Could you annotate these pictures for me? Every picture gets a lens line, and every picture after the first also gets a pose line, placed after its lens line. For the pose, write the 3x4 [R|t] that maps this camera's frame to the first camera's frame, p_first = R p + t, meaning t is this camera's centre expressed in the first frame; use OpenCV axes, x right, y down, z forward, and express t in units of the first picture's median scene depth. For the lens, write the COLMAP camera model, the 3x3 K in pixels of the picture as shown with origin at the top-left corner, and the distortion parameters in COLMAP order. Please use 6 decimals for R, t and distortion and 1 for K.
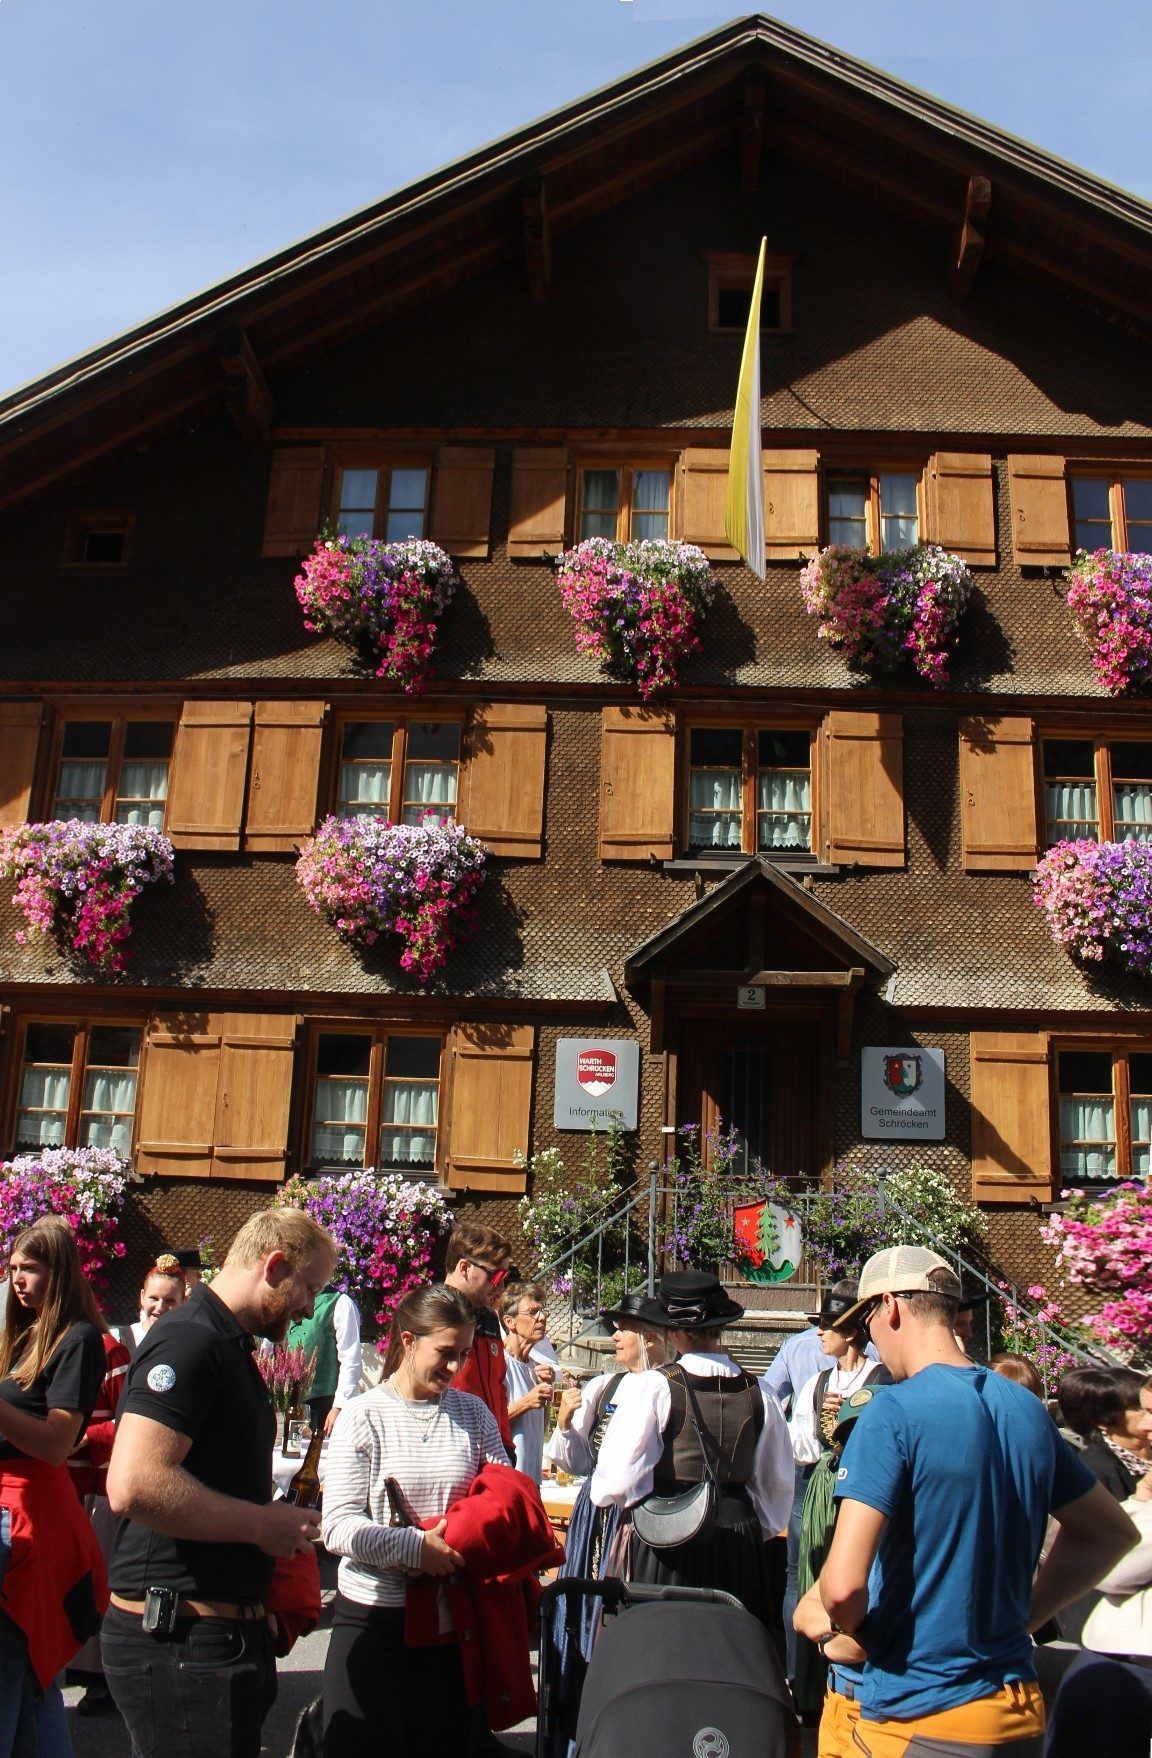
lens RADIAL K [[1500.7, 0, 576.0], [0, 1500.7, 879.0], [0, 0, 1]] dist [-0.061290, 0.001506]
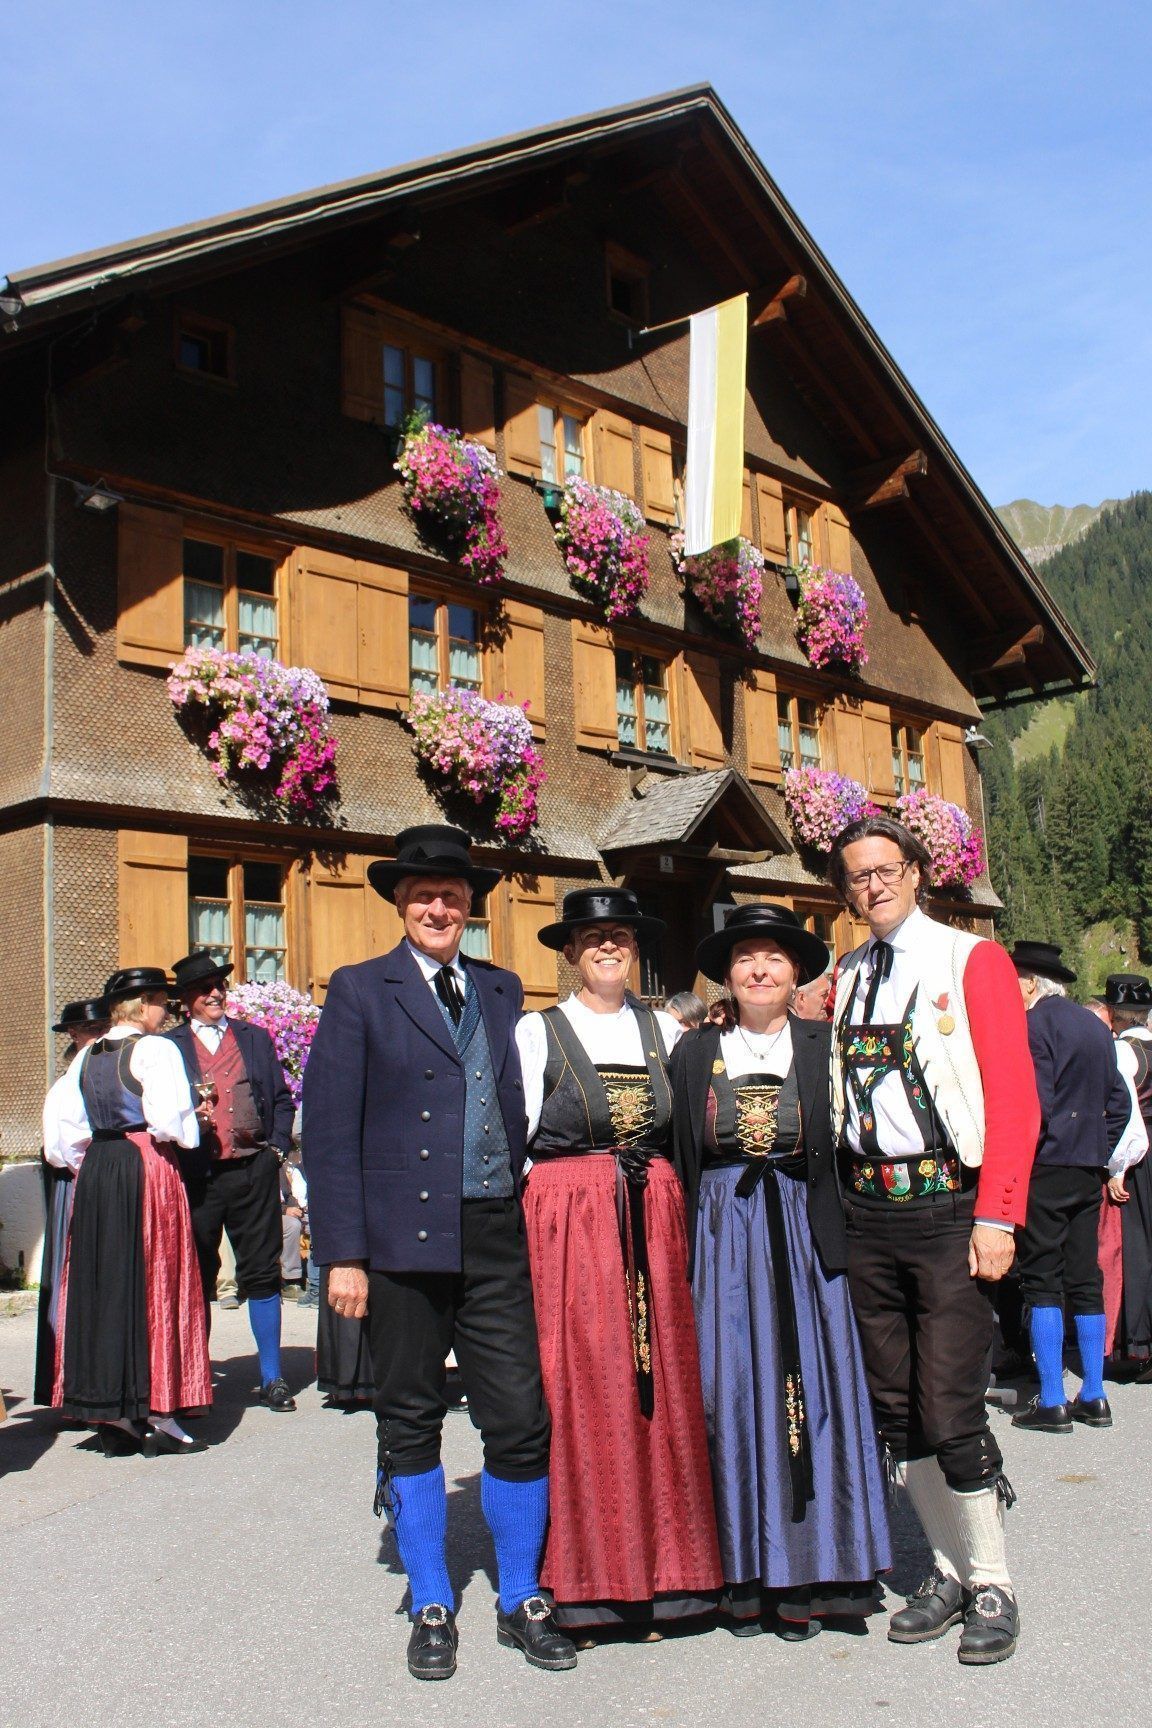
lens RADIAL K [[1745.7, 0, 576.0], [0, 1745.7, 864.0], [0, 0, 1]] dist [-0.163744, 0.151917]
pose [[0.629227, 0.044387, 0.775953, -1.081728], [-0.139753, 0.988557, 0.056779, 0.002593], [-0.764554, -0.144168, 0.628230, 0.082383]]
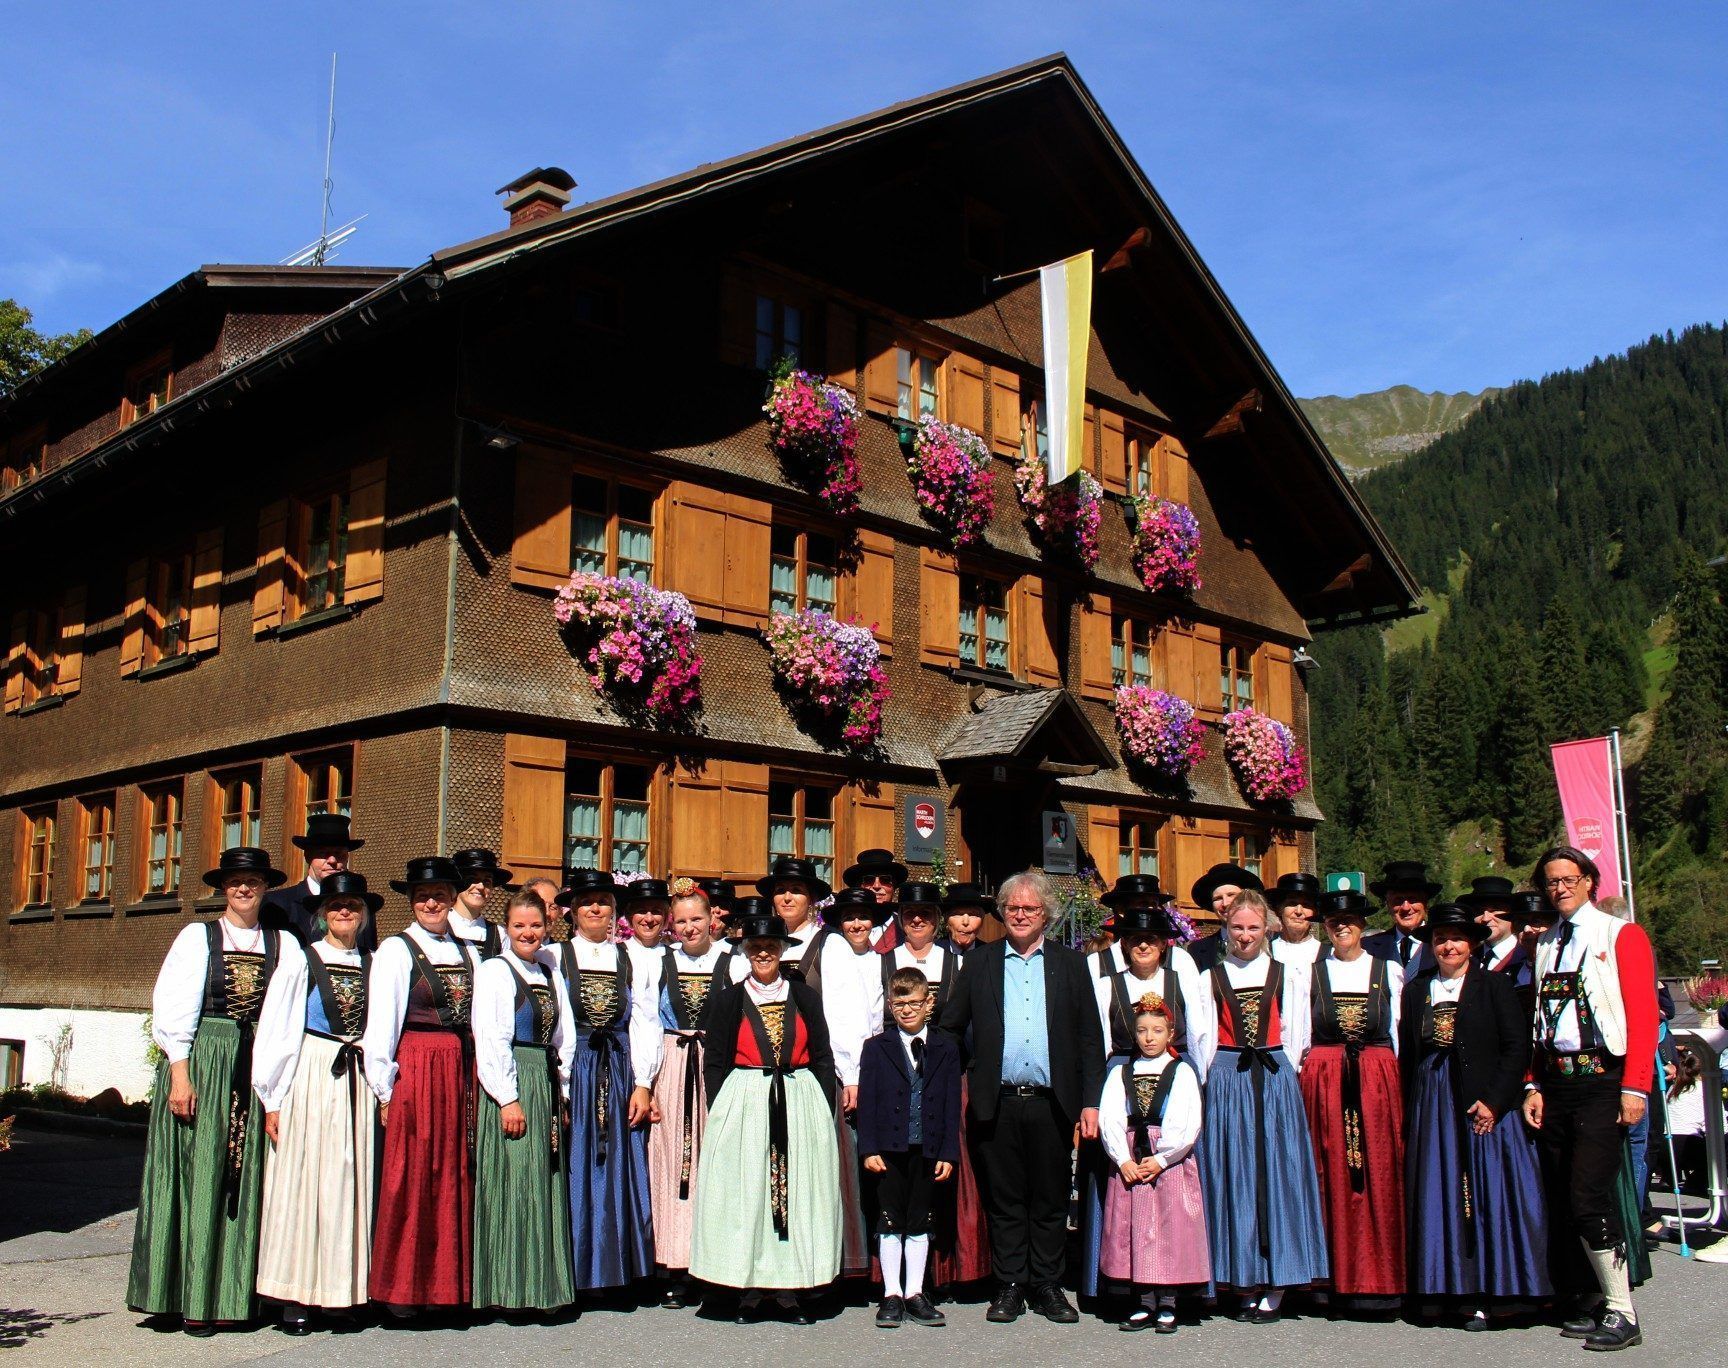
lens RADIAL K [[1762.1, 0, 826.6], [0, 1762.1, 676.2], [0, 0, 1]] dist [-0.147244, 0.028675]
pose [[0.673363, 0.095771, 0.733083, -1.184523], [-0.174734, 0.984098, 0.031935, -0.035953], [-0.718367, -0.149598, 0.679389, -0.015930]]
